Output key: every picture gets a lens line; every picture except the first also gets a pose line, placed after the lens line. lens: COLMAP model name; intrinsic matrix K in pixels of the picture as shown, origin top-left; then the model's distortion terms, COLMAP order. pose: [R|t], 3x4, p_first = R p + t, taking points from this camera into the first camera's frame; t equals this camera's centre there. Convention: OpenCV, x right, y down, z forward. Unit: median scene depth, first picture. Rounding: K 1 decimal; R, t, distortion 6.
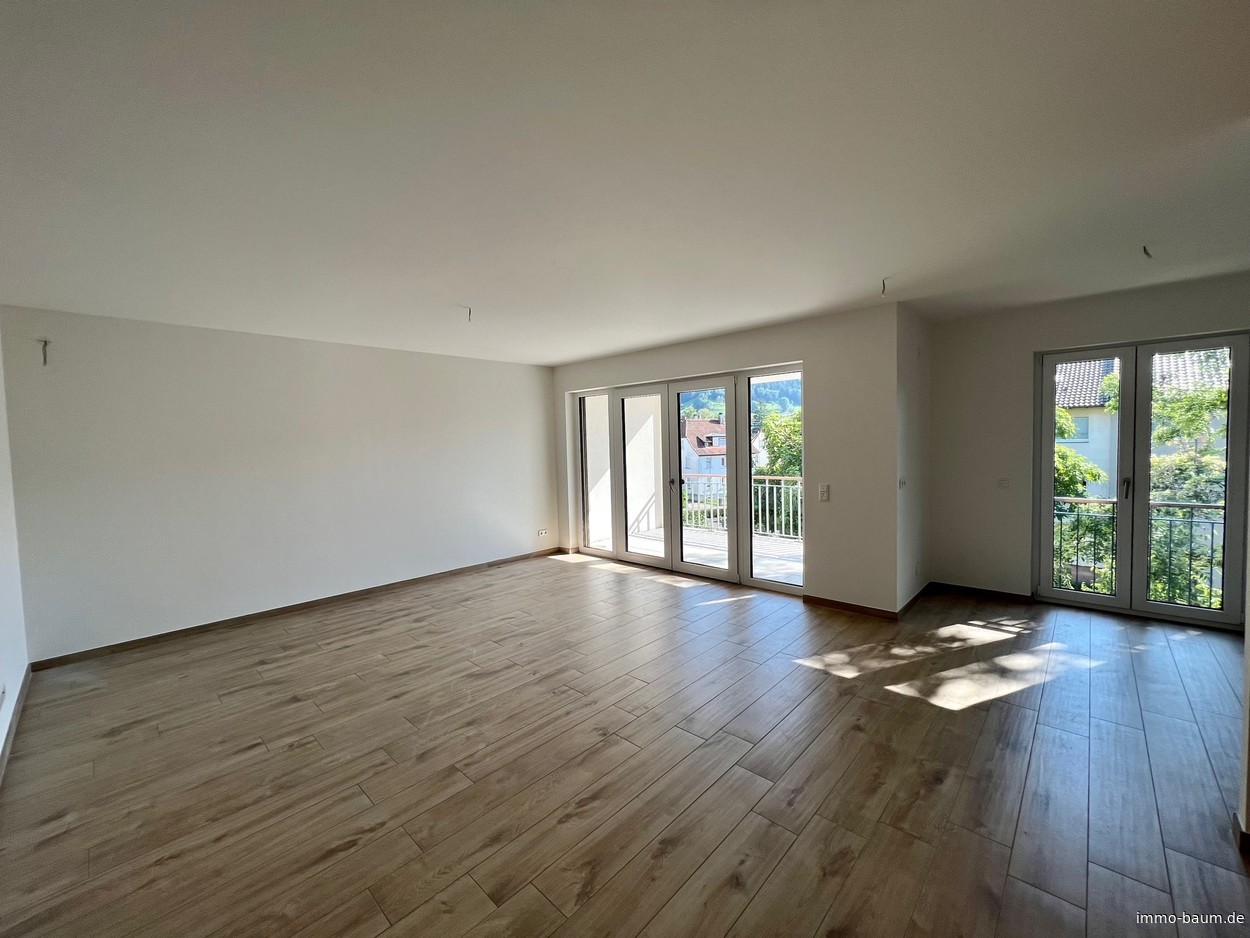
lens RADIAL K [[499.7, 0, 626.6], [0, 499.7, 465.9], [0, 0, 1]] dist [-0.001528, 0.000254]
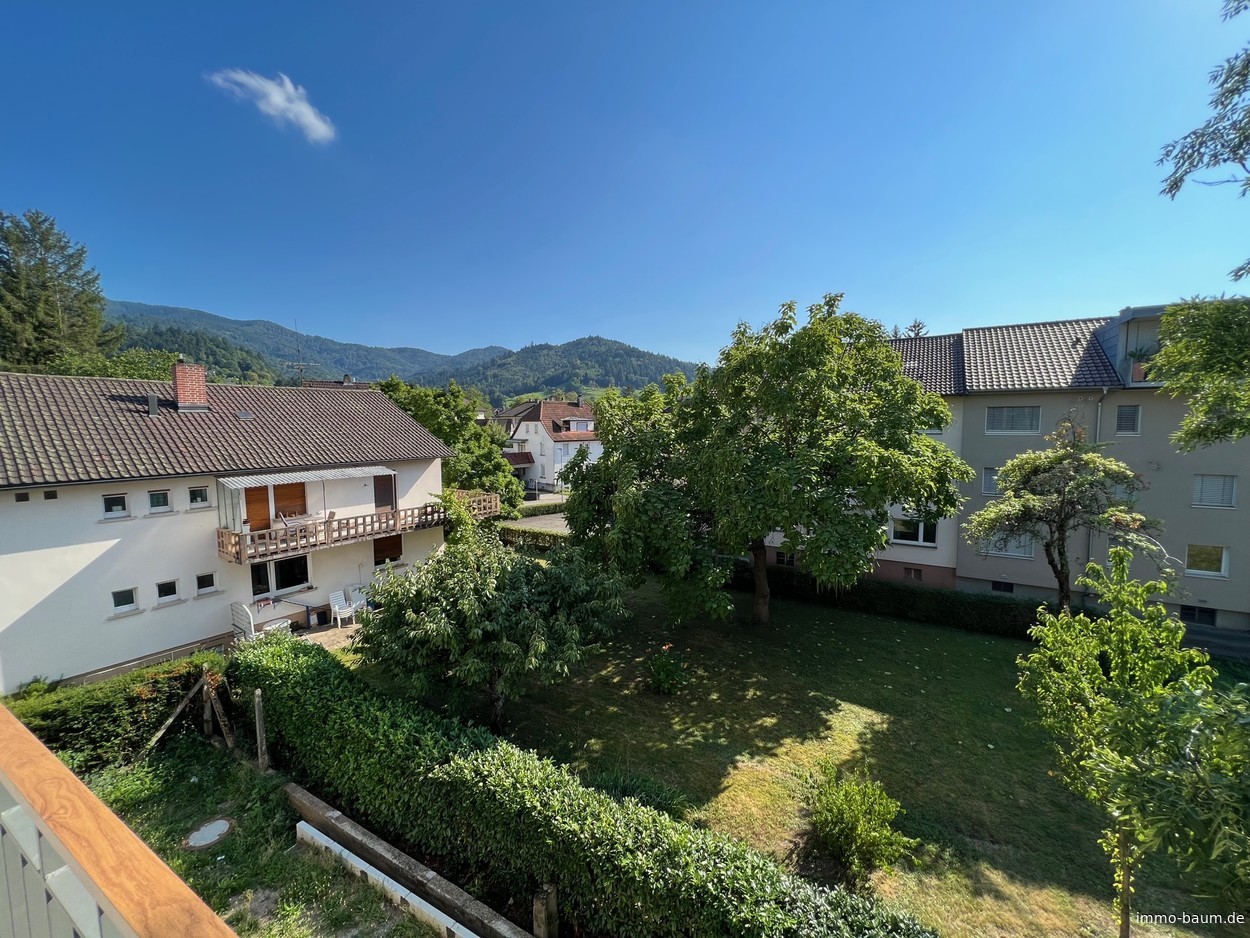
lens RADIAL K [[499.7, 0, 626.6], [0, 499.7, 465.9], [0, 0, 1]] dist [-0.001528, 0.000254]
pose [[0.968769, -0.002001, 0.247956, 0.957140], [-0.005815, 0.999509, 0.030783, -0.100726], [-0.247895, -0.031263, 0.968282, 1.883825]]
